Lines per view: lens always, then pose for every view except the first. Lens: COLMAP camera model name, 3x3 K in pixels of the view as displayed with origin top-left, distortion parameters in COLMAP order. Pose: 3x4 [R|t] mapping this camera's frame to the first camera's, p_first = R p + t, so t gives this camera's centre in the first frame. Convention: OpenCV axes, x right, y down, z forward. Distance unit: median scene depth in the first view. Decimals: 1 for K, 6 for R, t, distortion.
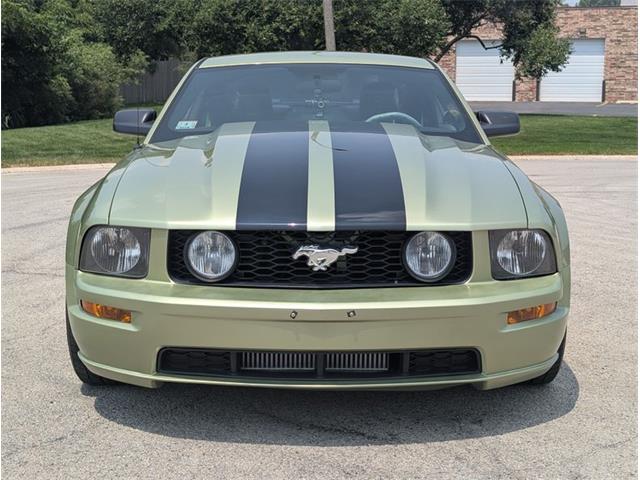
lens RADIAL K [[1152.5, 0, 320.0], [0, 1152.5, 240.0], [0, 0, 1]] dist [0.456719, -2.549003]
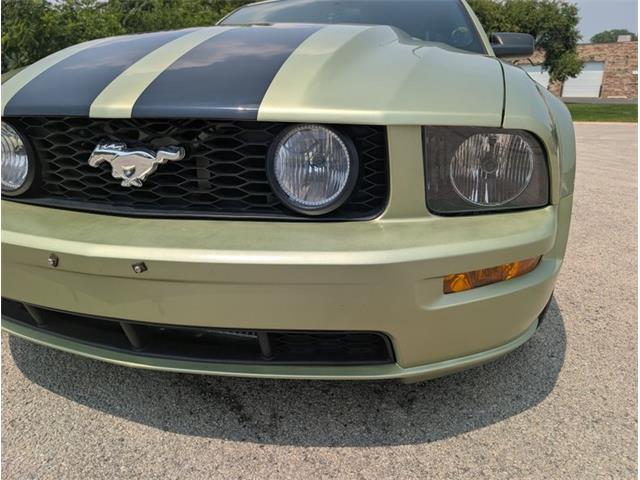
lens RADIAL K [[459.1, 0, 320.0], [0, 459.1, 240.0], [0, 0, 1]] dist [-0.003758, 0.003762]
pose [[0.959109, 0.079650, -0.271599, 0.154224], [-0.035771, 0.986004, 0.162840, 0.010310], [0.280768, -0.146466, 0.948534, 0.735501]]
